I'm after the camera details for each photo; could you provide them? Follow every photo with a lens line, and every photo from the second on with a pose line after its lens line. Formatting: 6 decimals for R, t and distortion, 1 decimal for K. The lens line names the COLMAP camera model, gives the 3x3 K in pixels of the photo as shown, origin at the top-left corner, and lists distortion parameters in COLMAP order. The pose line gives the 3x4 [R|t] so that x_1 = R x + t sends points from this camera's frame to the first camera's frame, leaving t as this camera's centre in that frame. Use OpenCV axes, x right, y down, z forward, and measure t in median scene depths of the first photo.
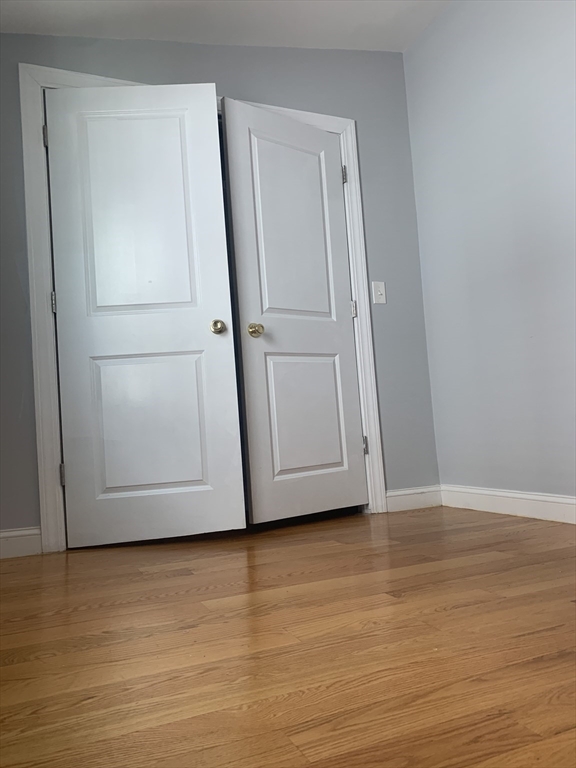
lens RADIAL K [[589.8, 0, 282.5], [0, 589.8, 379.4], [0, 0, 1]] dist [0.039648, -0.015994]
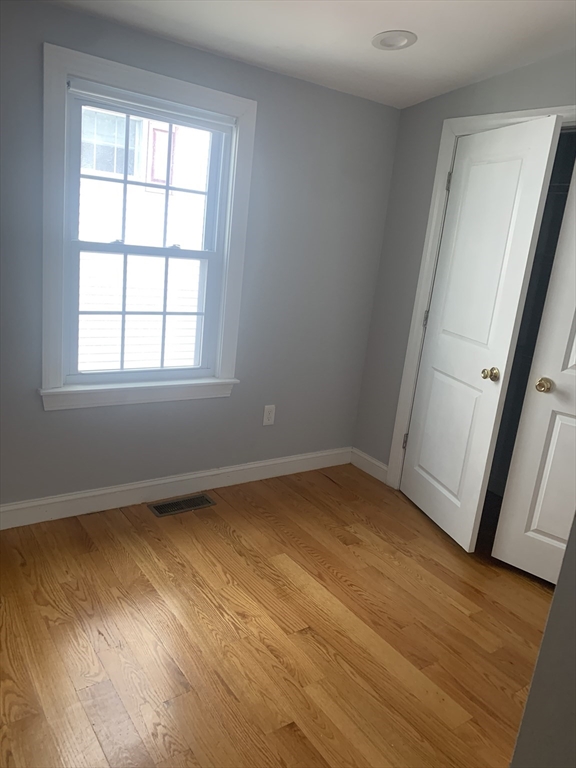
lens RADIAL K [[589.8, 0, 284.4], [0, 589.8, 384.3], [0, 0, 1]] dist [0.039648, -0.015994]
pose [[0.206659, 0.329667, -0.921201, 0.806003], [-0.058188, 0.944001, 0.324773, -0.400348], [0.976681, -0.013514, 0.214269, 0.421581]]
